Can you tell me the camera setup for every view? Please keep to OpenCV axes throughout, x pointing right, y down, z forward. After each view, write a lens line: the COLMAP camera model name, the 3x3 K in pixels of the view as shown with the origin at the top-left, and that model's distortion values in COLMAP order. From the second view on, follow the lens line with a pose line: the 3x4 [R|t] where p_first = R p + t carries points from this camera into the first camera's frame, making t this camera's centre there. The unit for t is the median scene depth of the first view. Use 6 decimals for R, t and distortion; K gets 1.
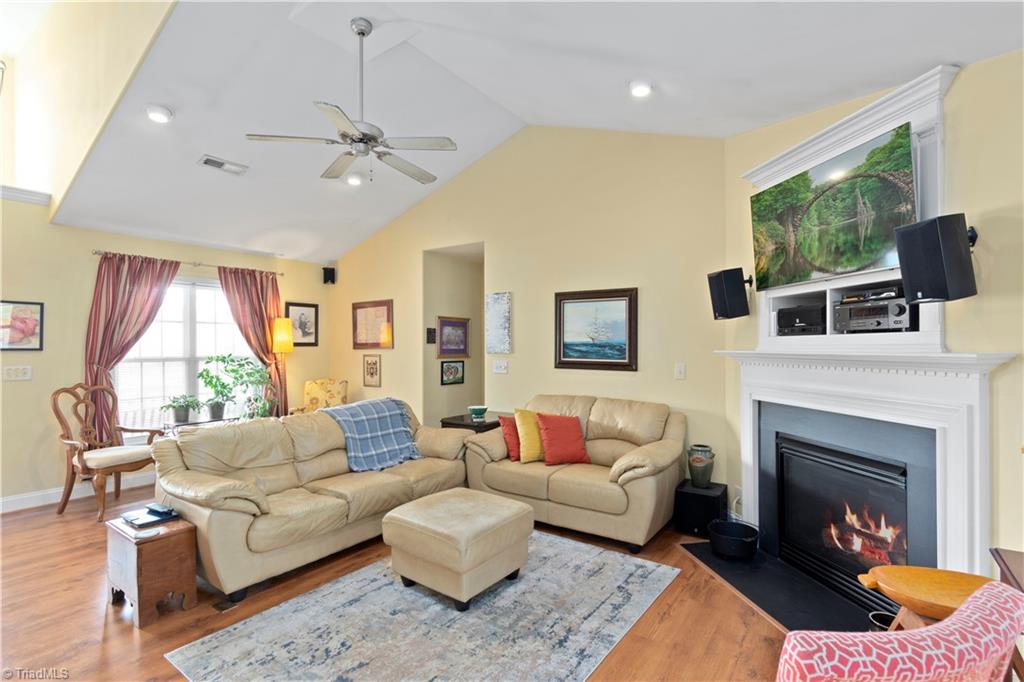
lens RADIAL K [[478.4, 0, 512.6], [0, 478.4, 341.2], [0, 0, 1]] dist [0.001254, 0.000176]
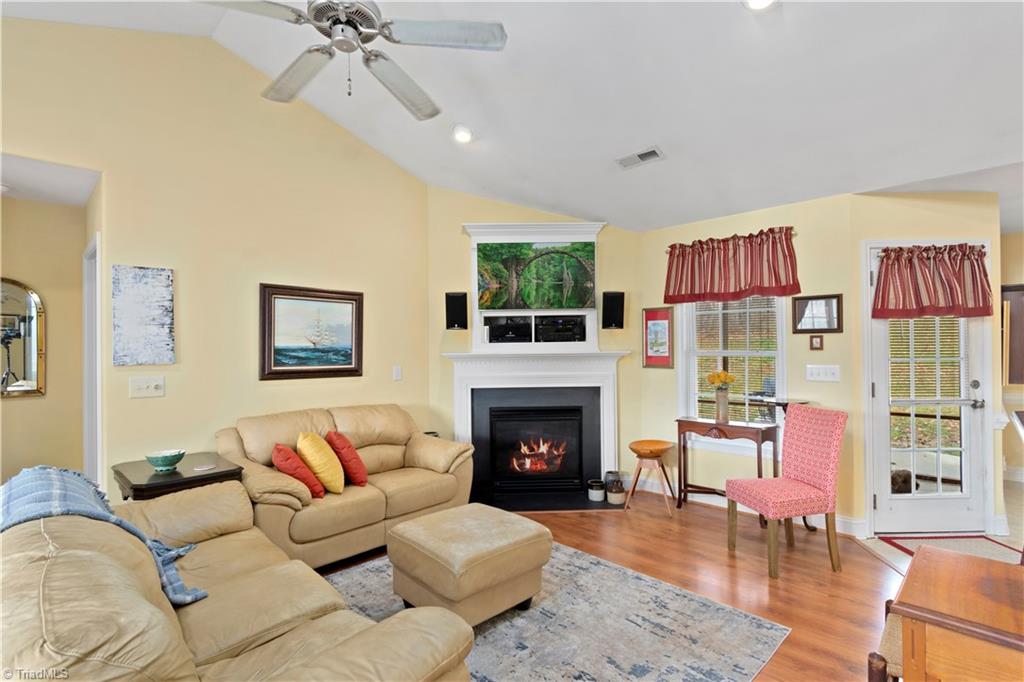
lens RADIAL K [[478.4, 0, 513.1], [0, 478.4, 343.1], [0, 0, 1]] dist [0.001254, 0.000176]
pose [[0.147928, 0.006133, 0.988979, -0.717723], [-0.002283, 0.999980, -0.005860, -0.000960], [-0.988996, -0.001391, 0.147939, 0.561891]]
